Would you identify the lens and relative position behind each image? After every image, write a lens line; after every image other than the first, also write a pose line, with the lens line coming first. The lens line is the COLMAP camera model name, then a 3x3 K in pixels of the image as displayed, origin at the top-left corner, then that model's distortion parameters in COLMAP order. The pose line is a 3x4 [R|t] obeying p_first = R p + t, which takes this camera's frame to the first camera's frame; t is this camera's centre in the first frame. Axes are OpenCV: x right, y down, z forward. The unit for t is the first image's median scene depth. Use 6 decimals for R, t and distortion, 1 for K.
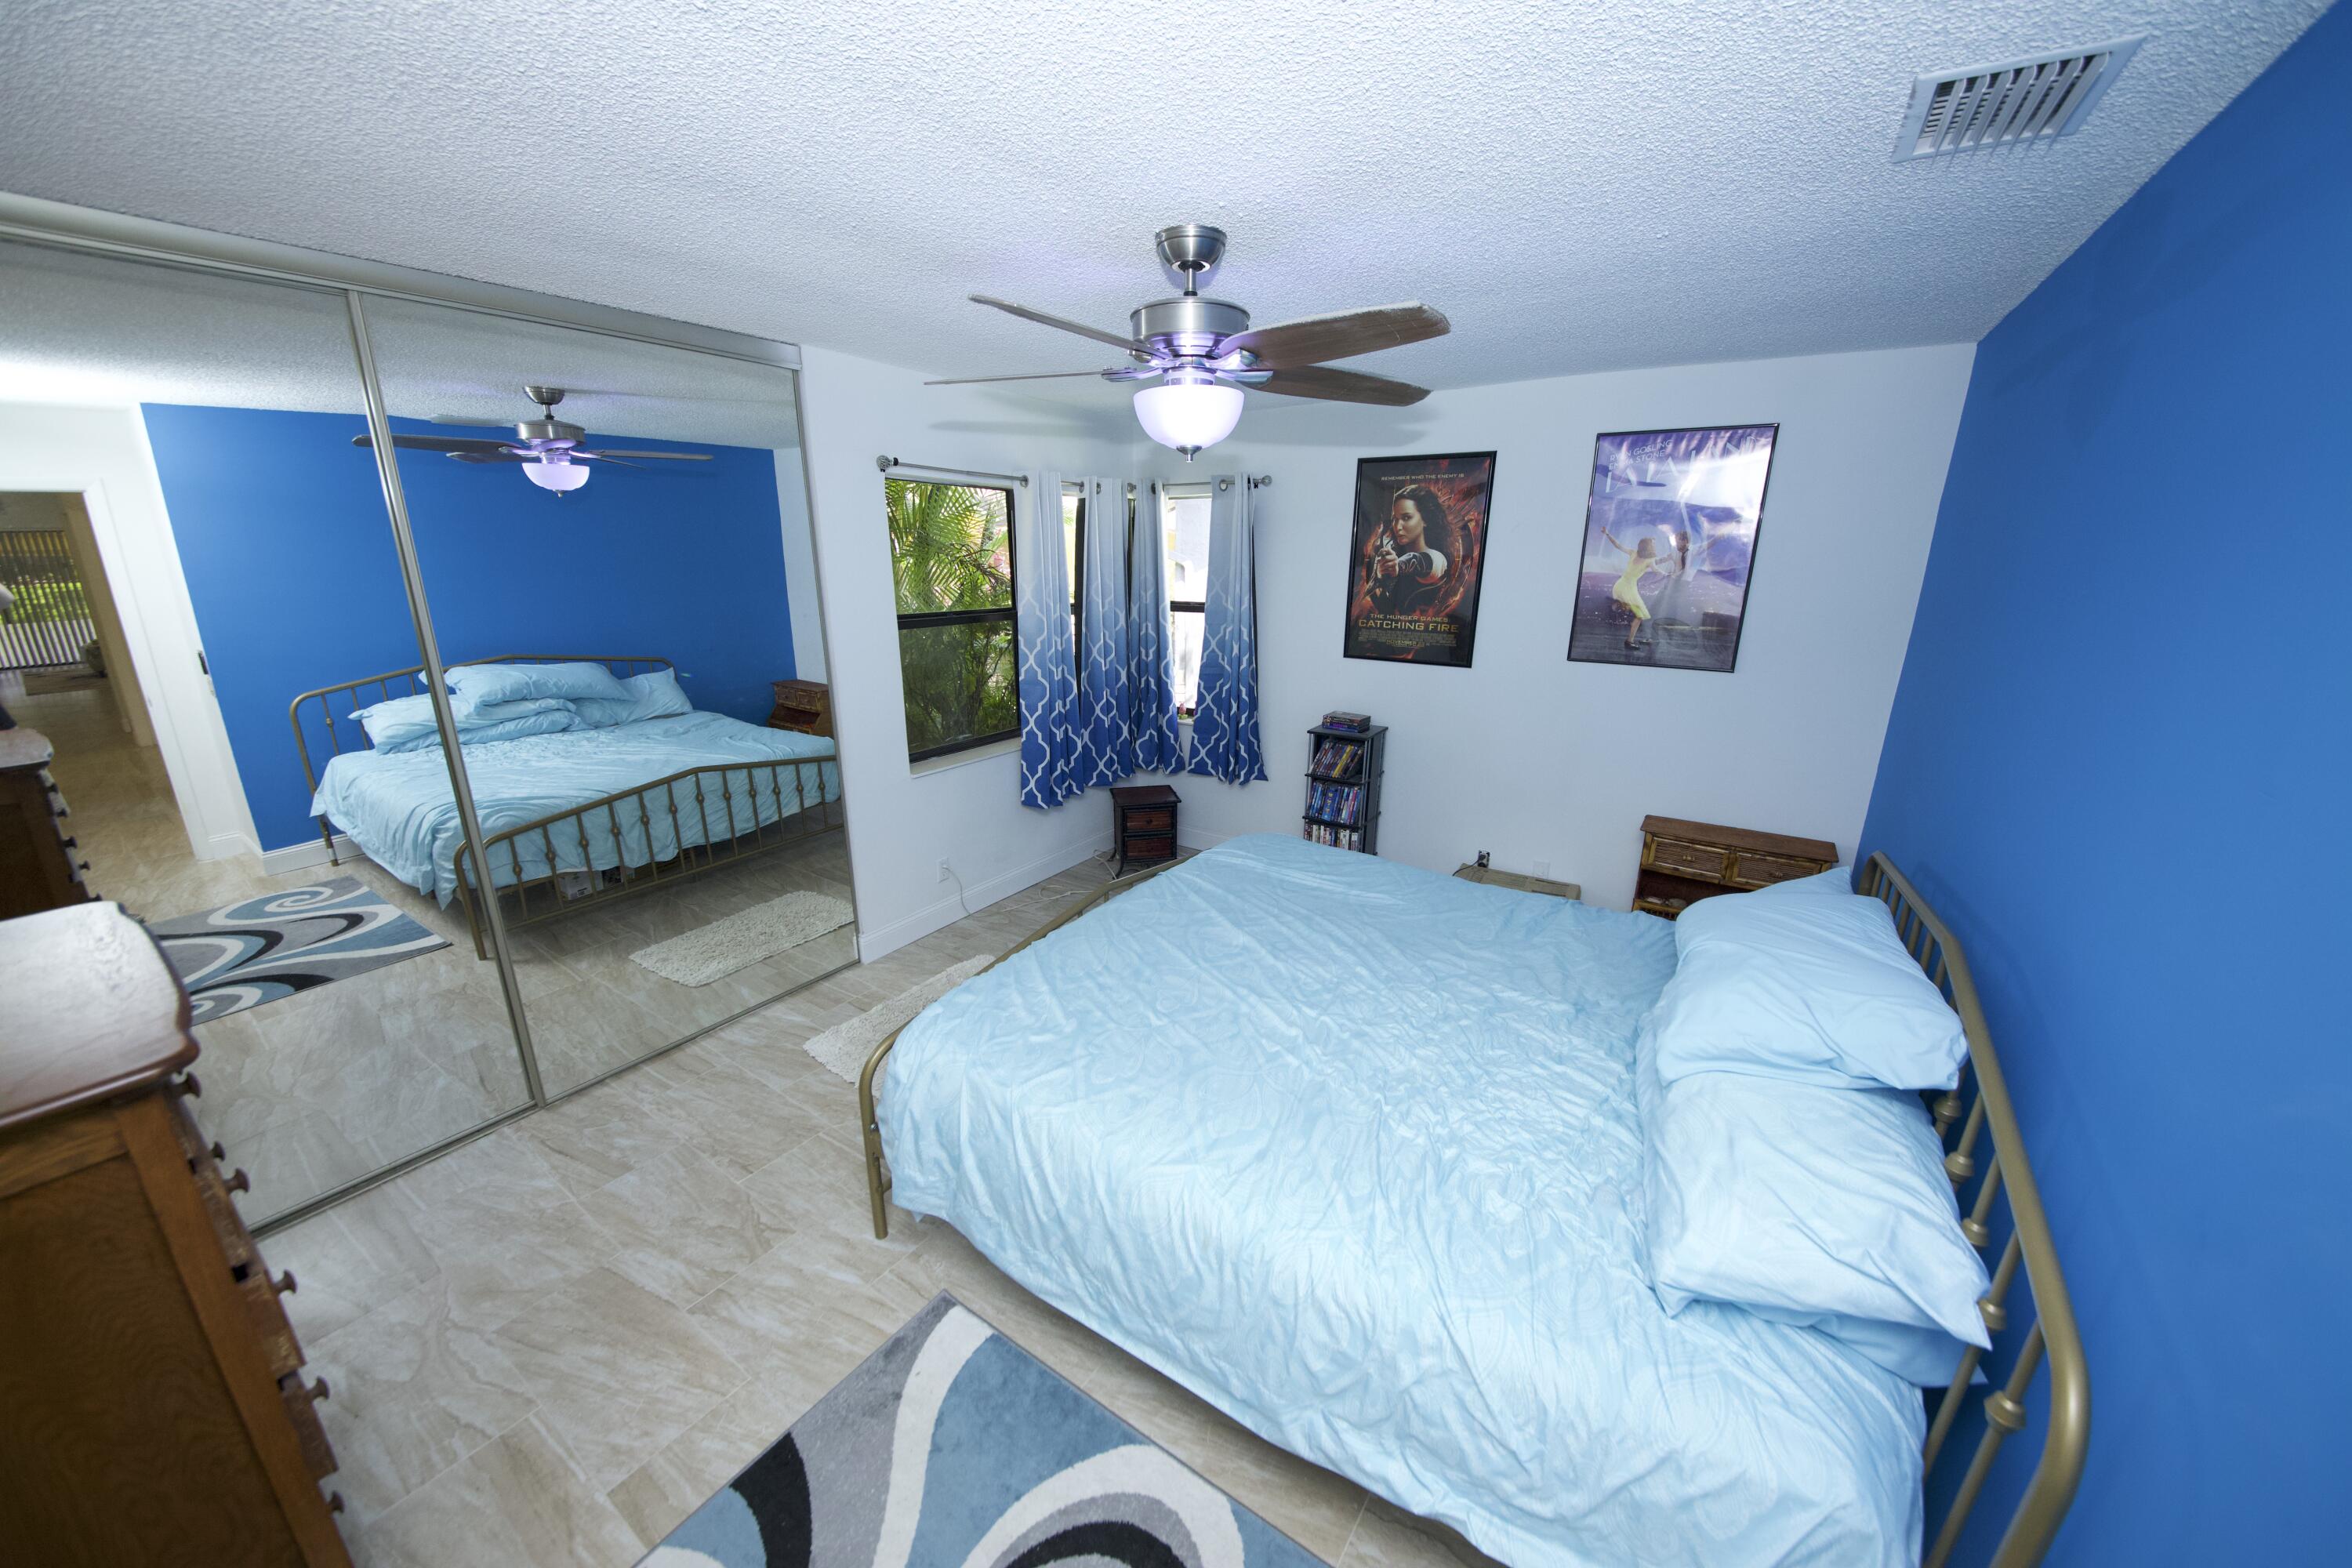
lens RADIAL K [[840.7, 0, 1179.7], [0, 840.7, 787.3], [0, 0, 1]] dist [0.015823, -0.012669]
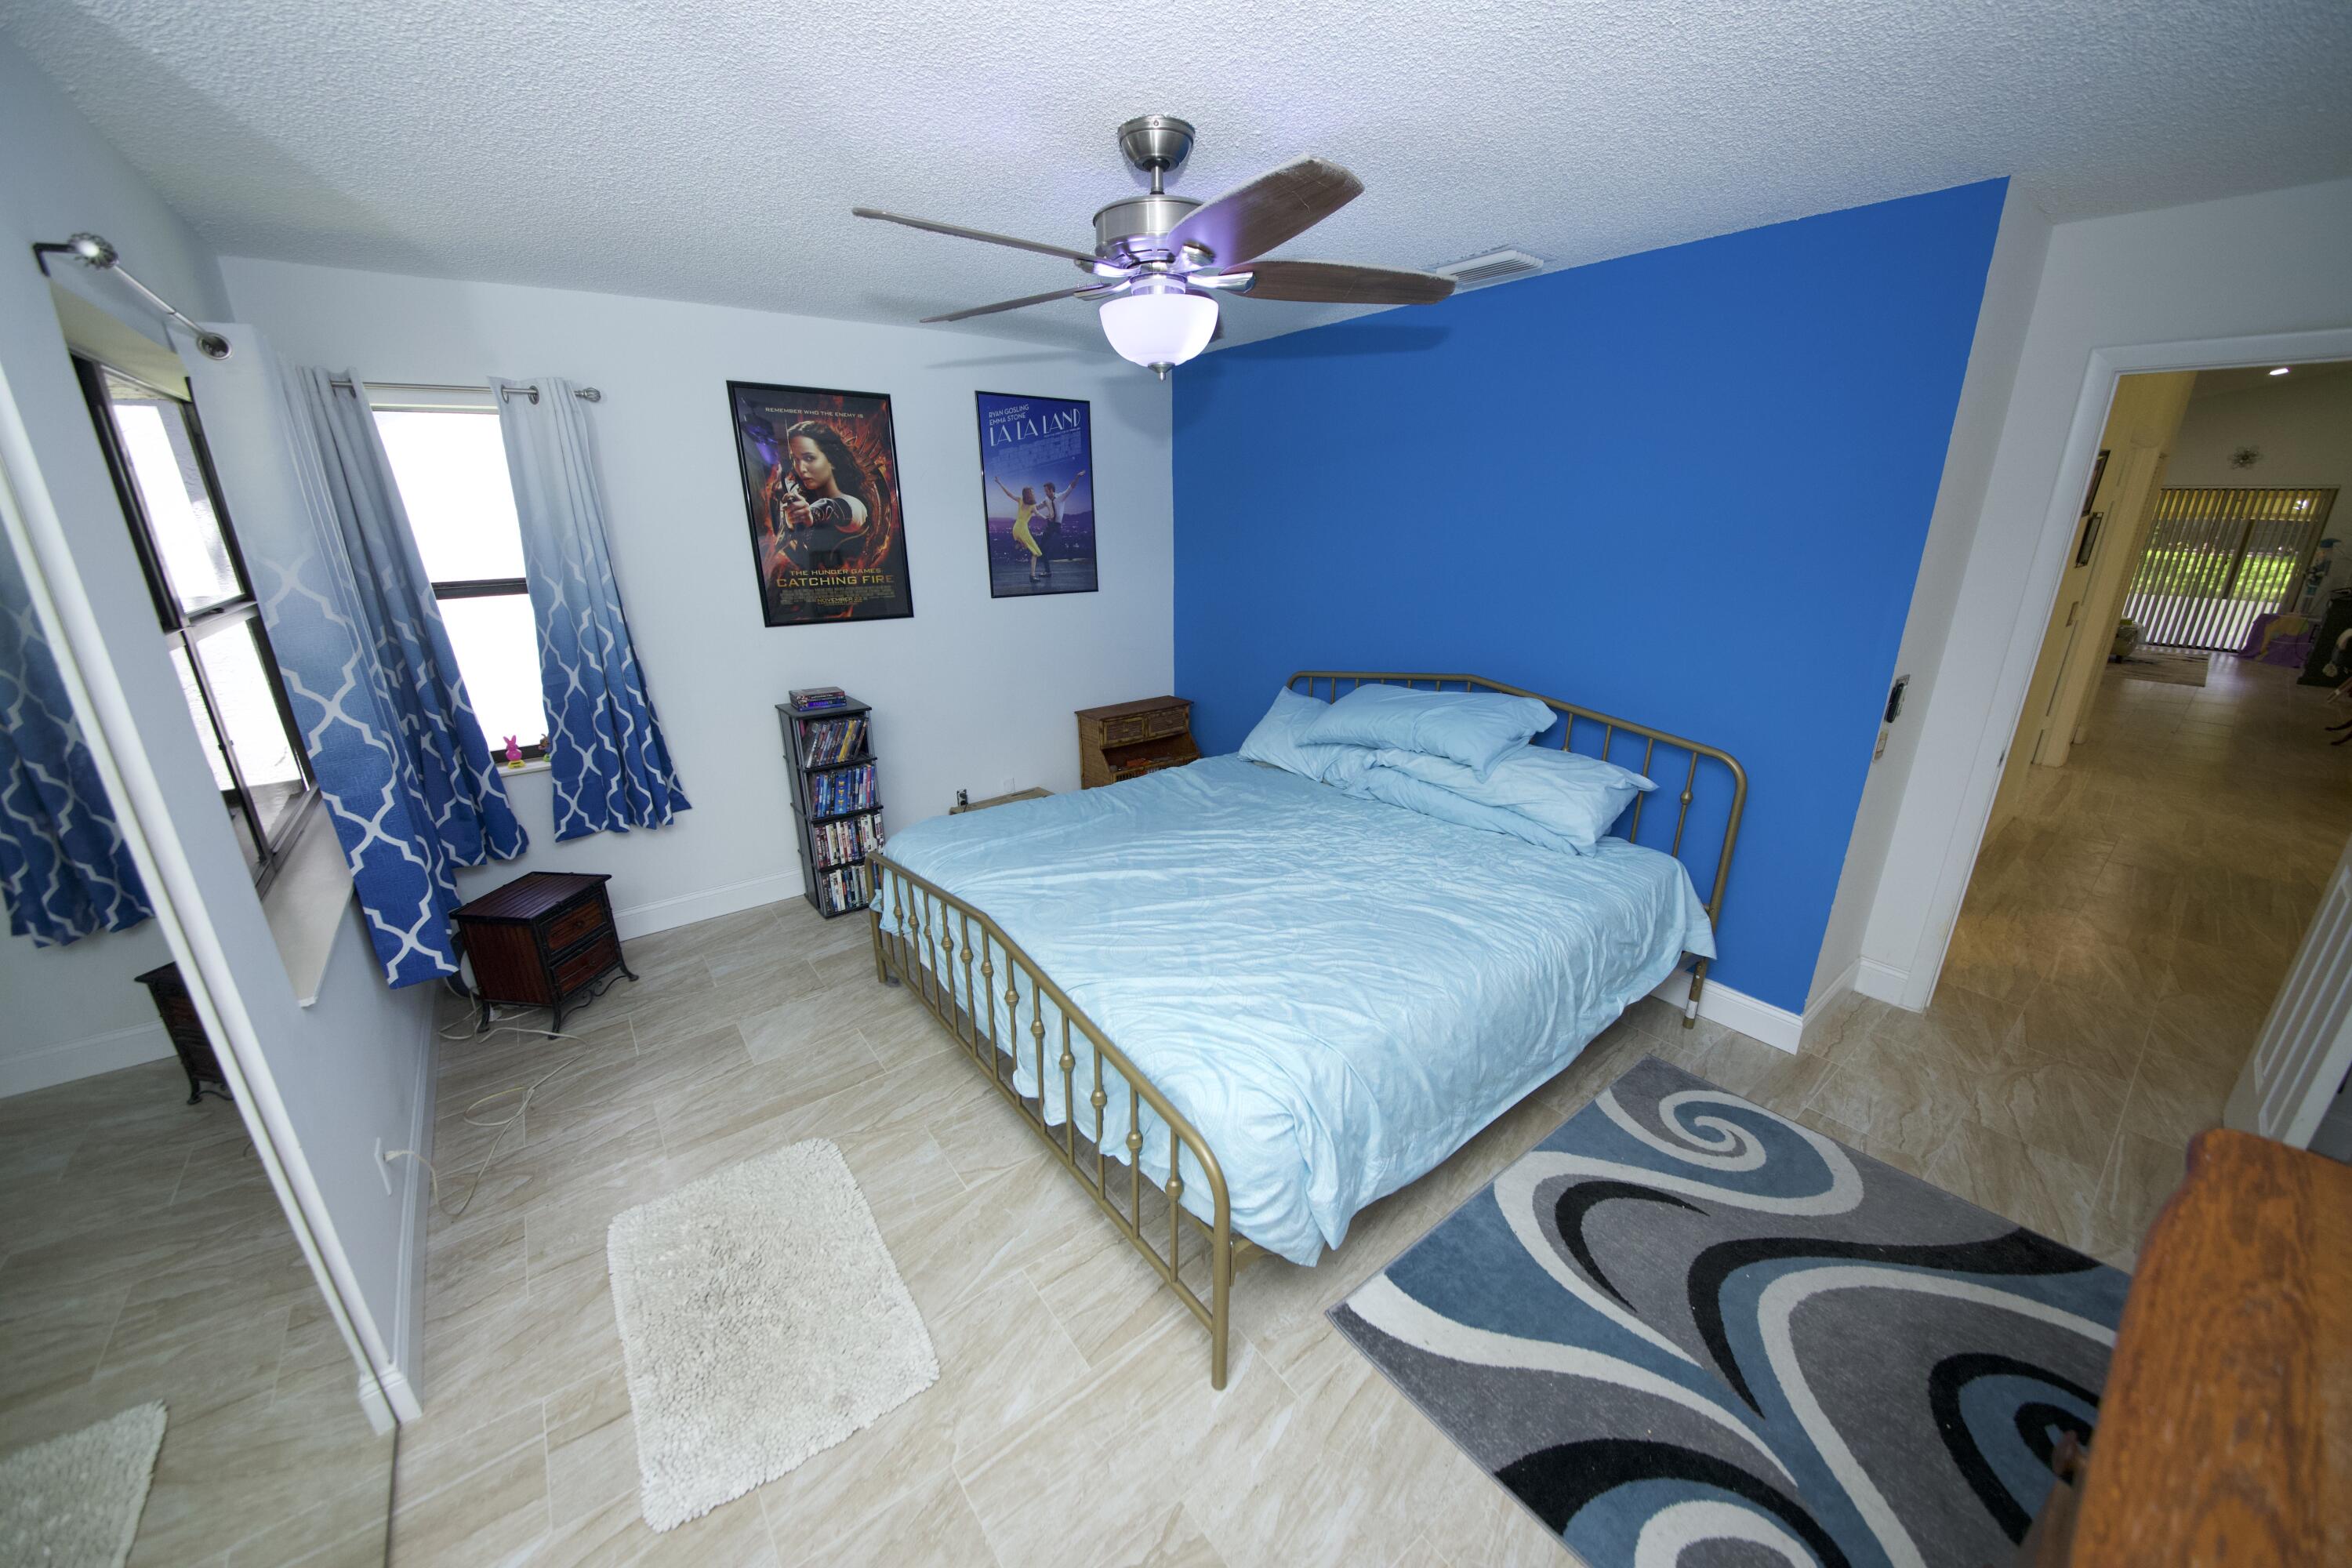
lens RADIAL K [[840.7, 0, 1179.7], [0, 840.7, 787.3], [0, 0, 1]] dist [0.015823, -0.012669]
pose [[0.308122, -0.299541, 0.902960, -0.514258], [0.269994, 0.937645, 0.218916, -0.085692], [-0.912230, 0.176341, 0.369784, 0.380500]]
